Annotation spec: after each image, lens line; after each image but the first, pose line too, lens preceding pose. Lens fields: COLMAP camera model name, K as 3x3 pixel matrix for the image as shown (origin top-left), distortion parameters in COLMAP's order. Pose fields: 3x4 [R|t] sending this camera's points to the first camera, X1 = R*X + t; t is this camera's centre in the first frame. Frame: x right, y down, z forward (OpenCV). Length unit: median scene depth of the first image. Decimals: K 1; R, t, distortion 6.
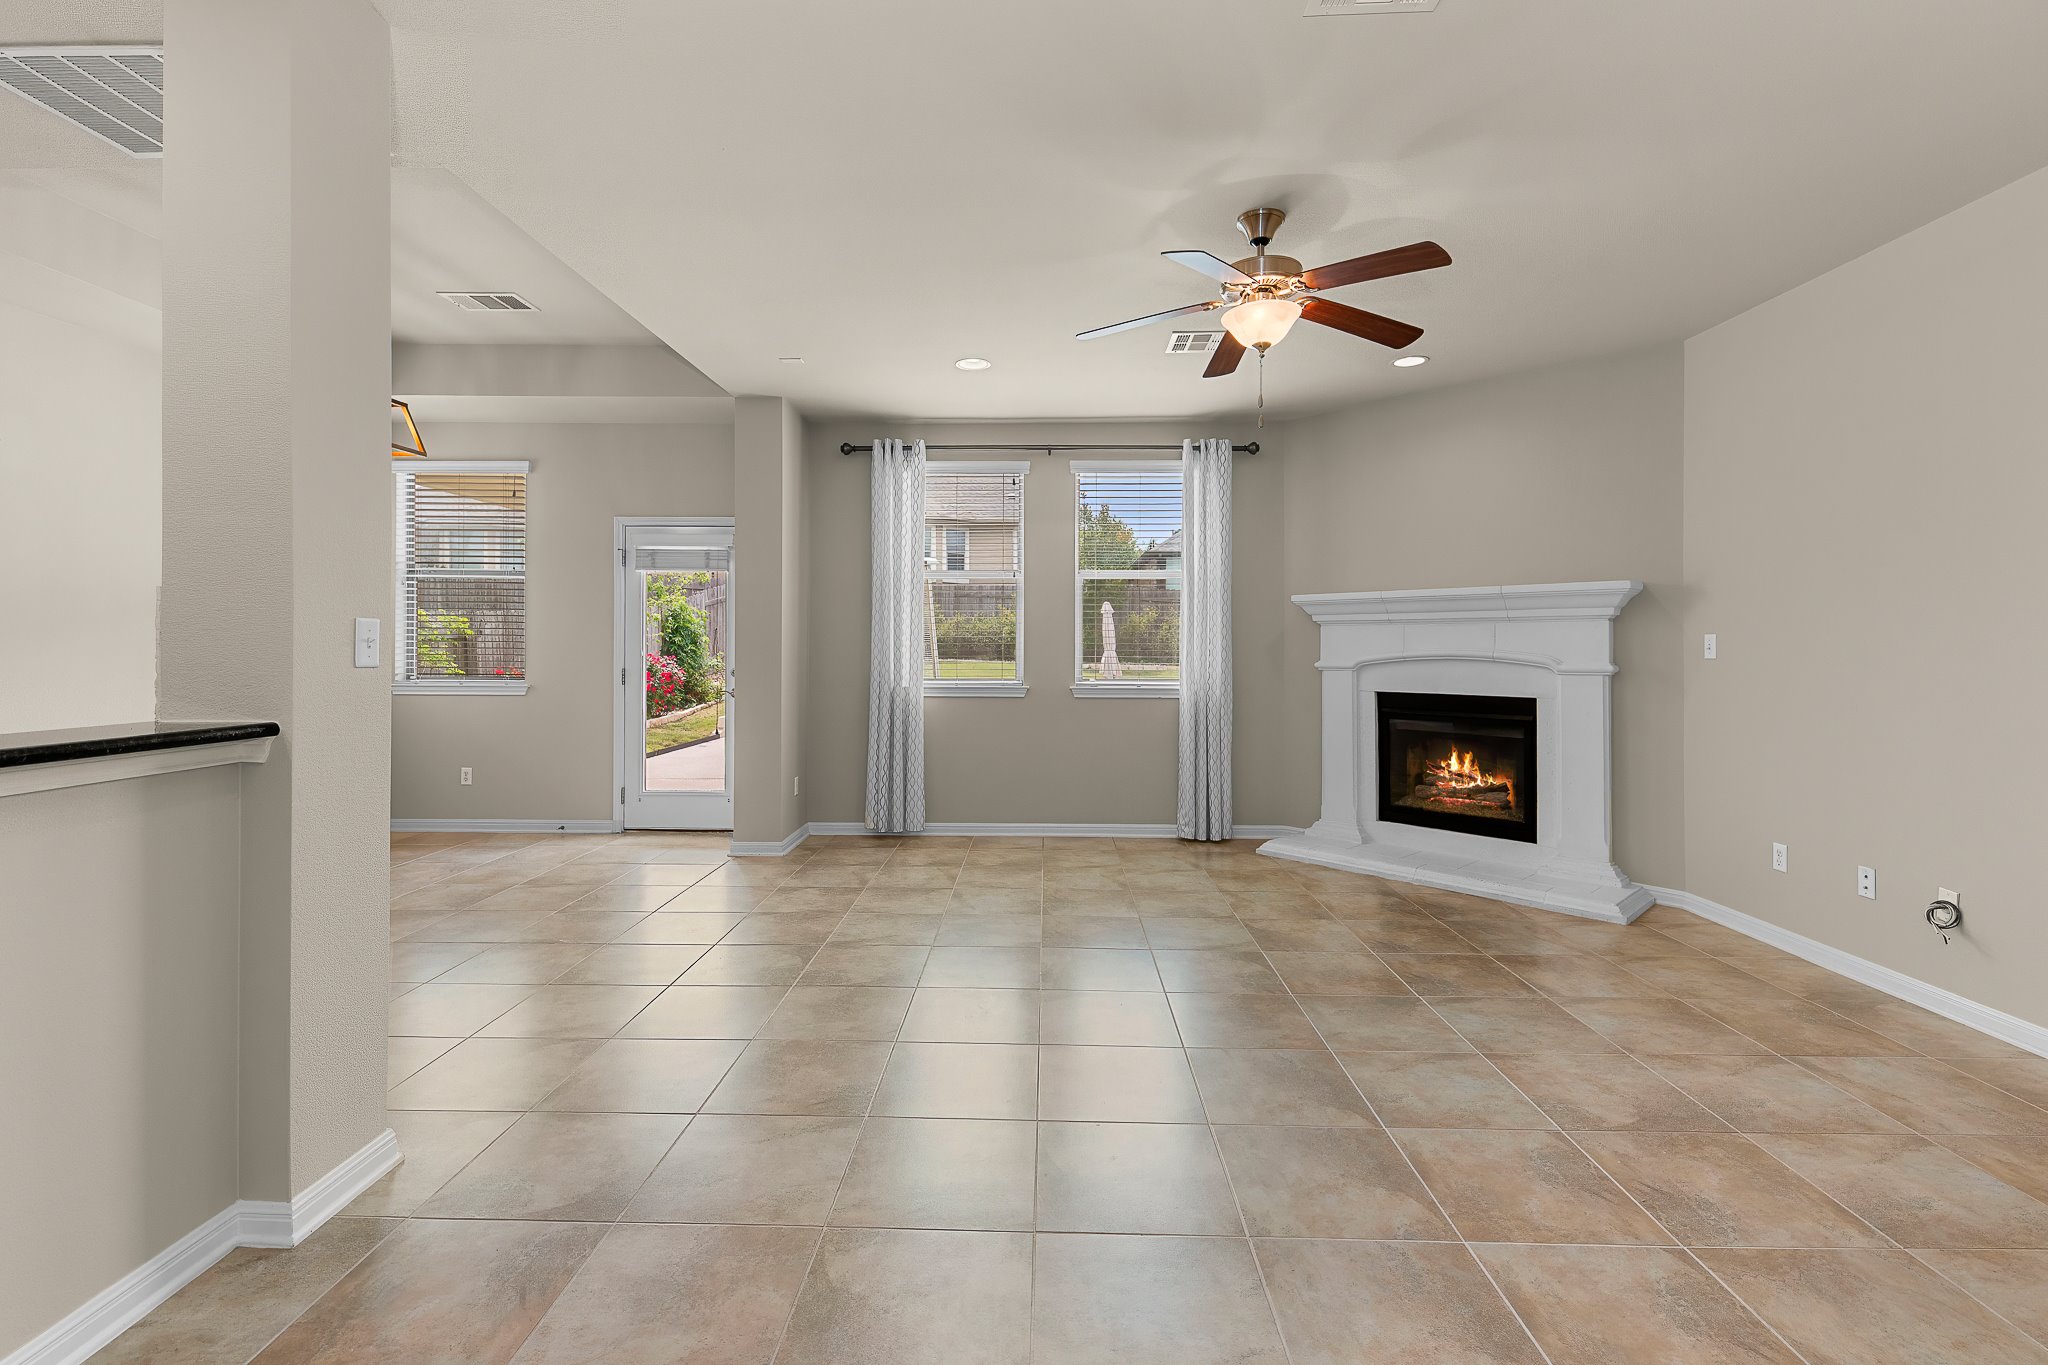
lens RADIAL K [[906.2, 0, 1023.3], [0, 906.2, 647.9], [0, 0, 1]] dist [0.016050, -0.006644]
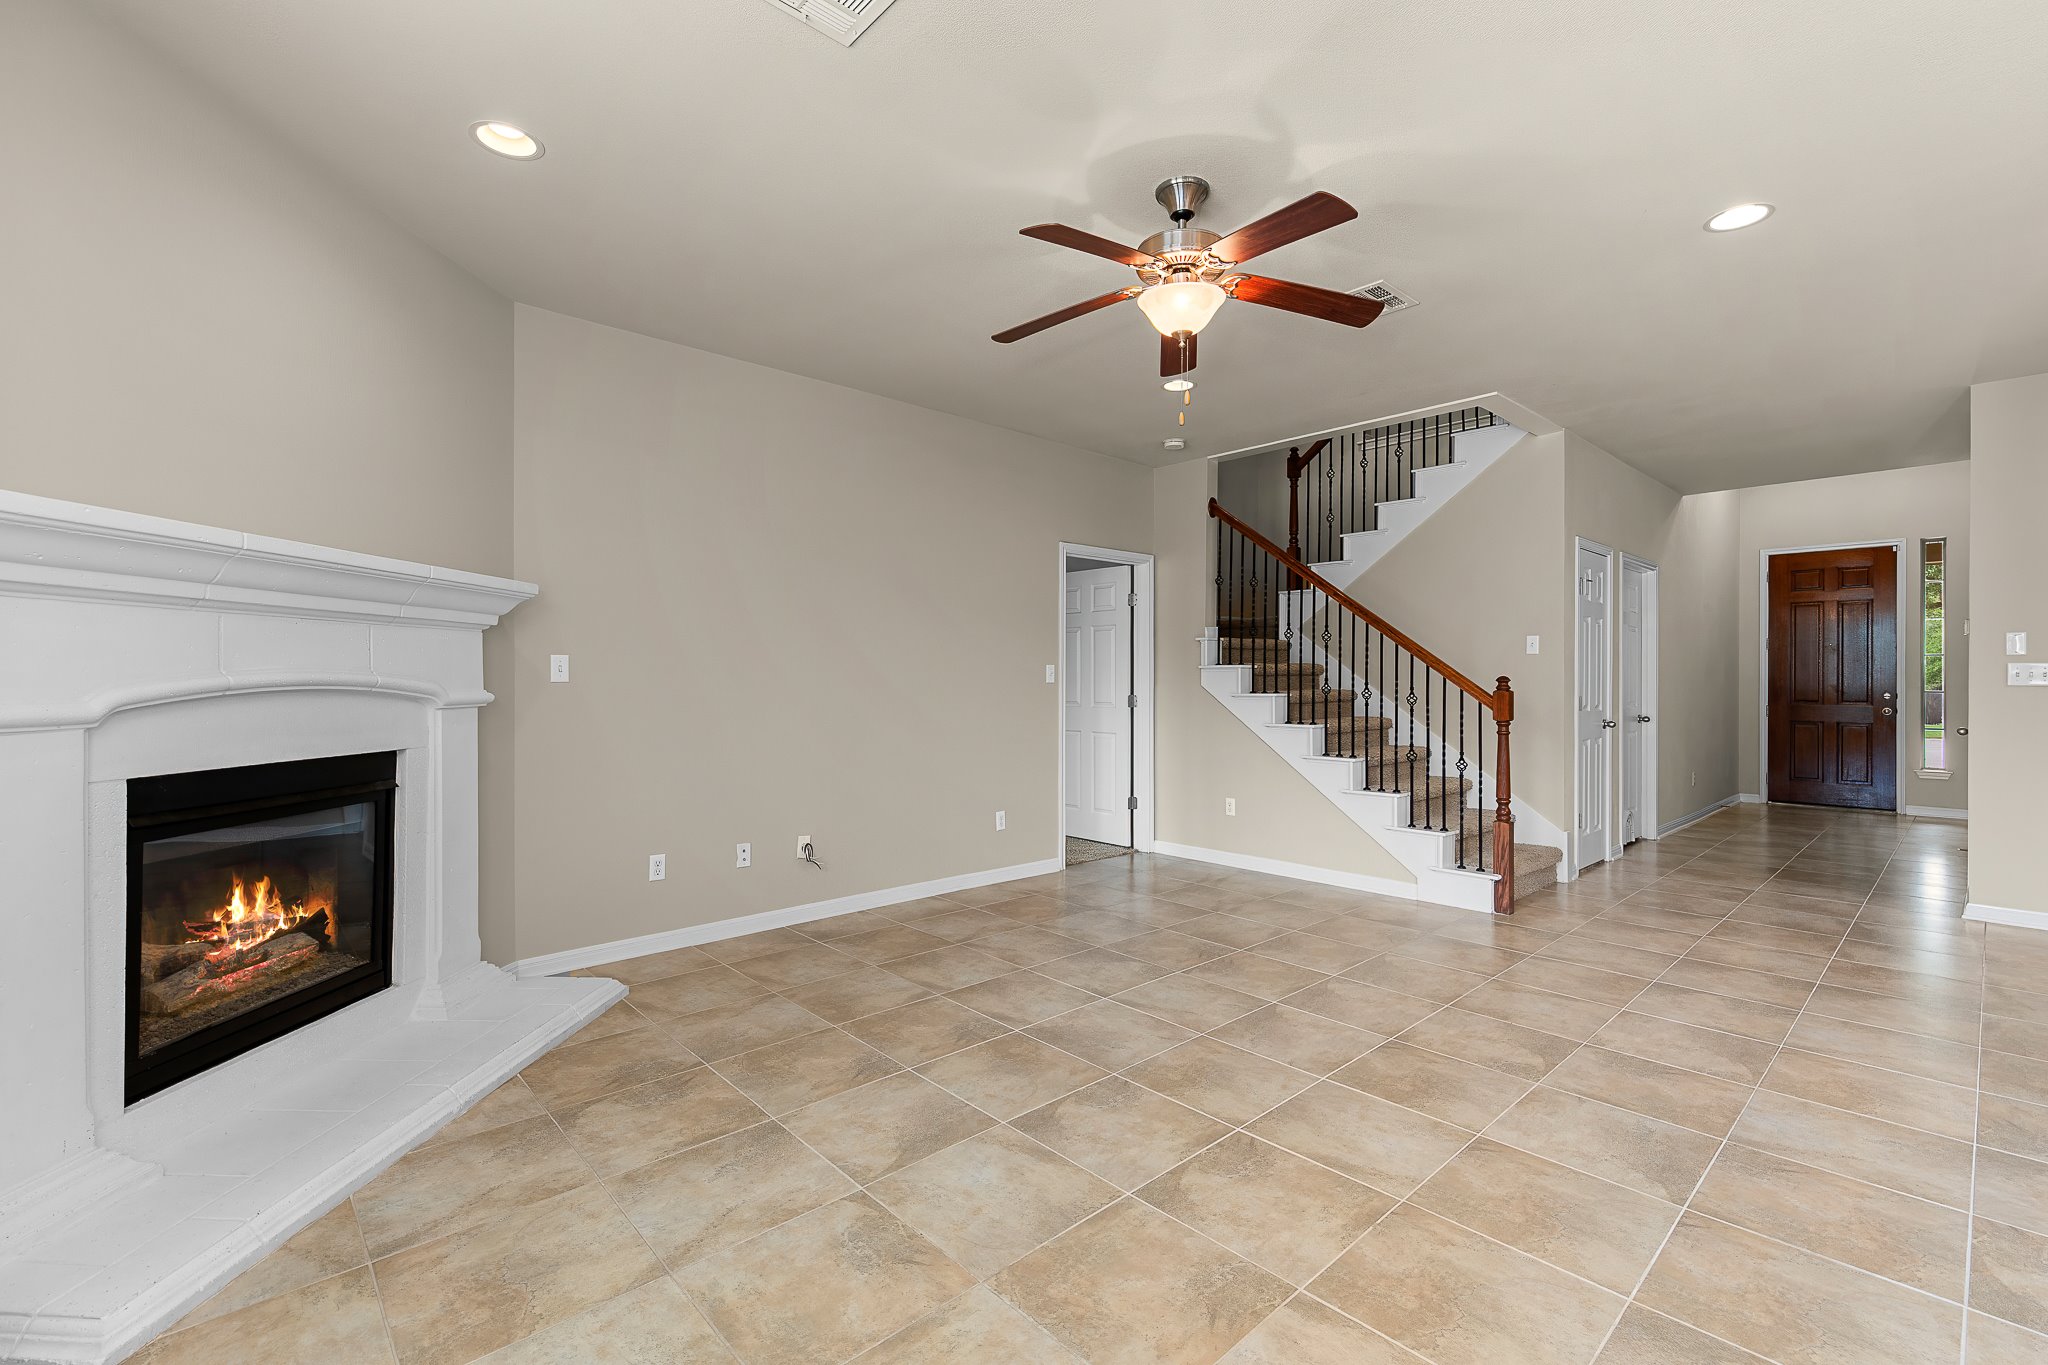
lens RADIAL K [[888.8, 0, 1024.0], [0, 888.8, 682.5], [0, 0, 1]] dist [0.001743, -0.000401]
pose [[-0.694301, -0.009751, 0.719619, -0.148677], [-0.004293, 0.999947, 0.009408, 0.001768], [-0.719672, 0.003443, -0.694306, 0.984664]]
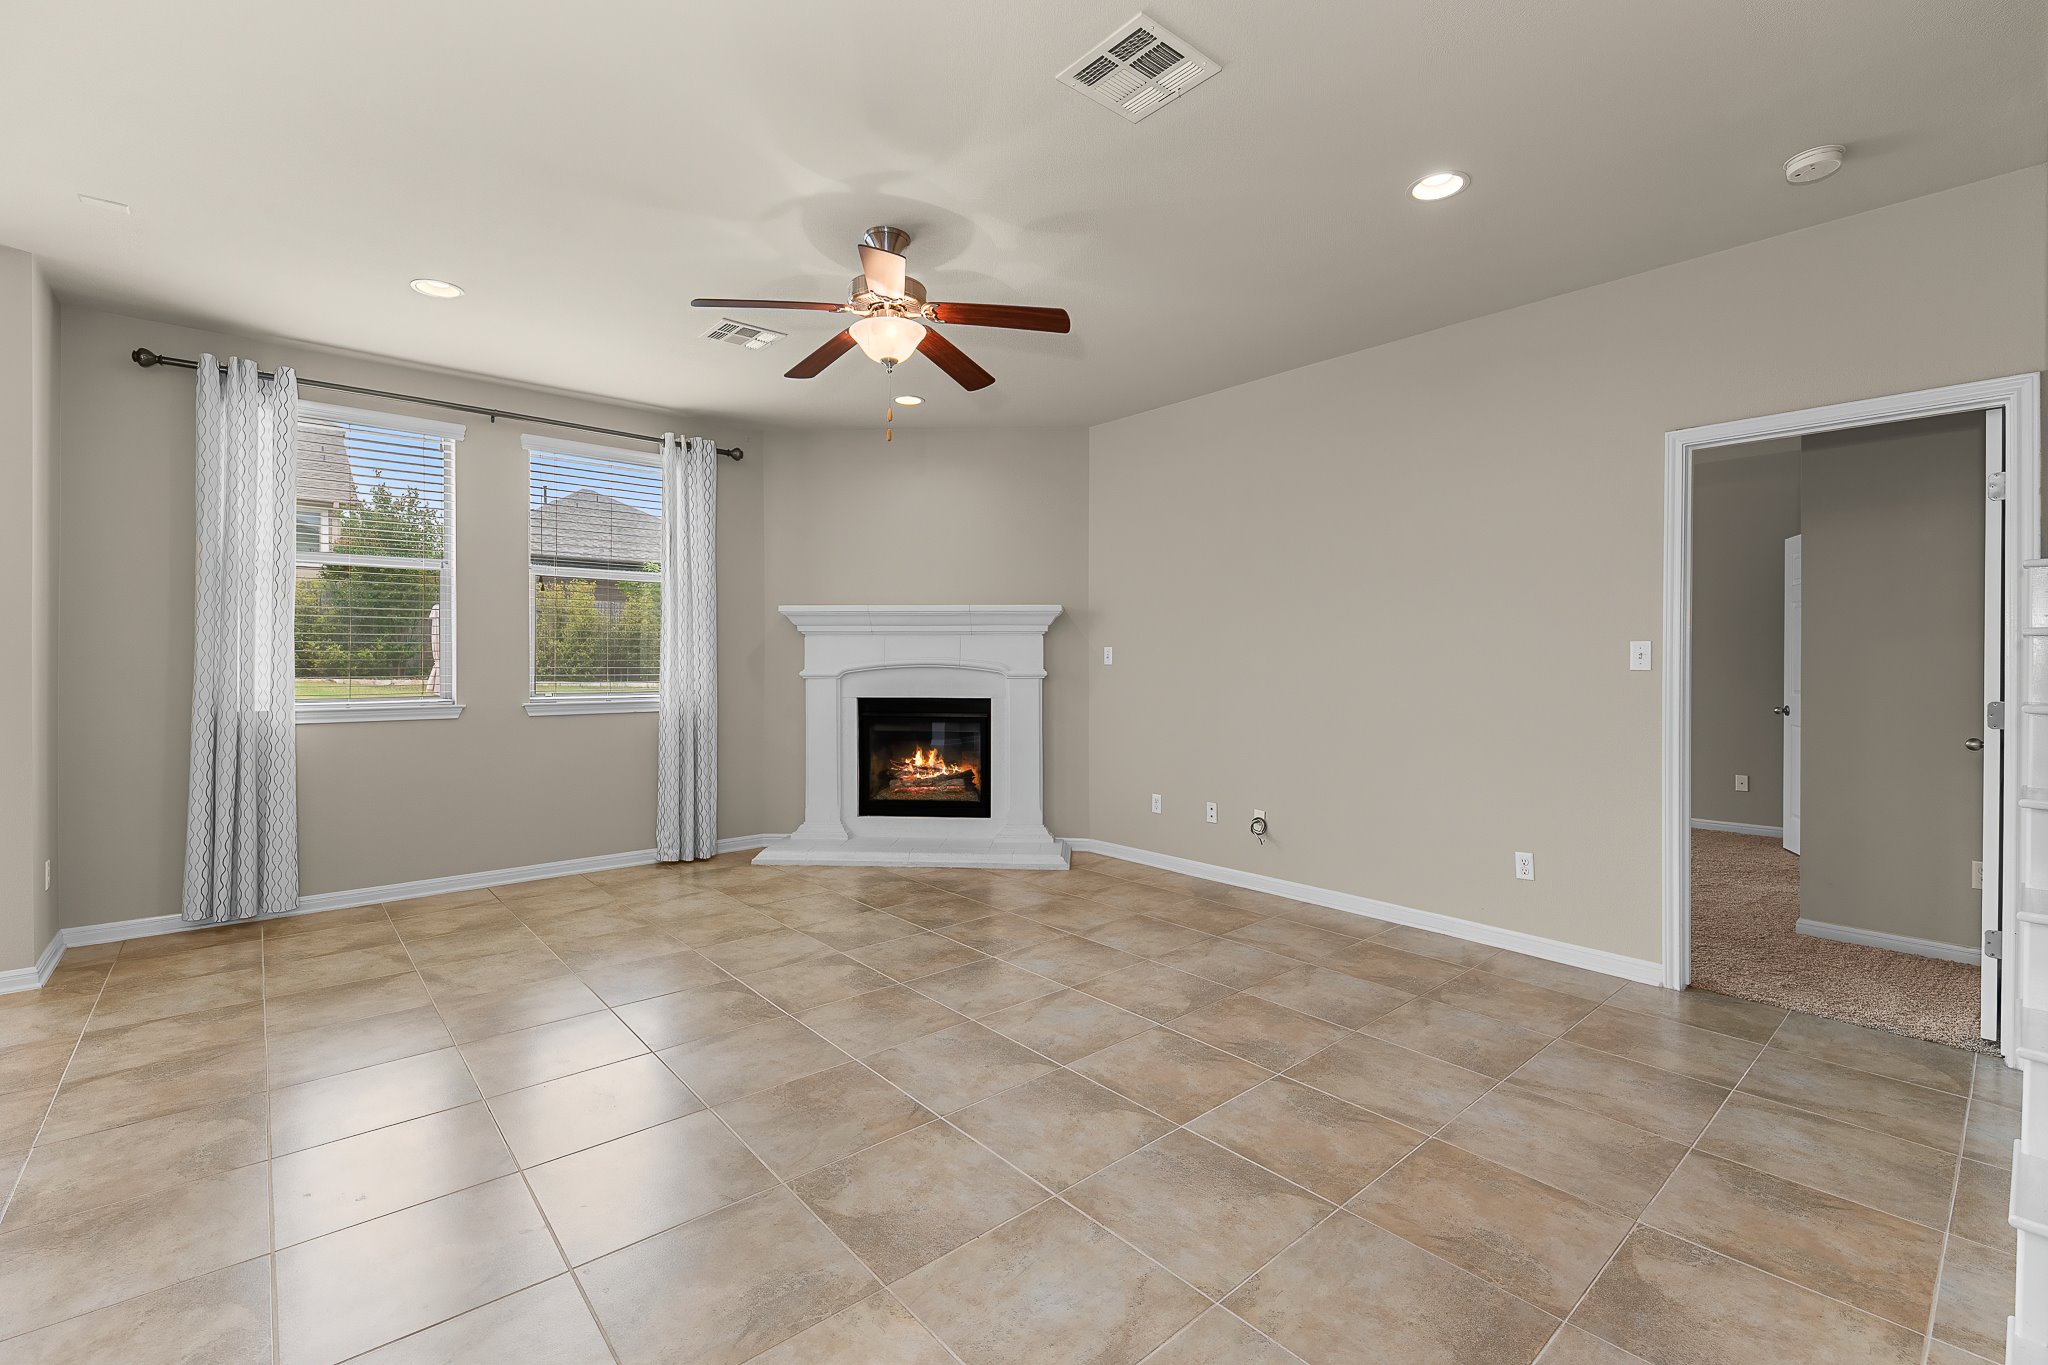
lens RADIAL K [[878.5, 0, 1026.7], [0, 878.5, 665.9], [0, 0, 1]] dist [0.024586, -0.013258]
pose [[0.738121, -0.005485, 0.674647, -0.170731], [0.001594, 0.999978, 0.006387, 0.003898], [-0.674667, -0.003639, 0.738113, 0.087914]]
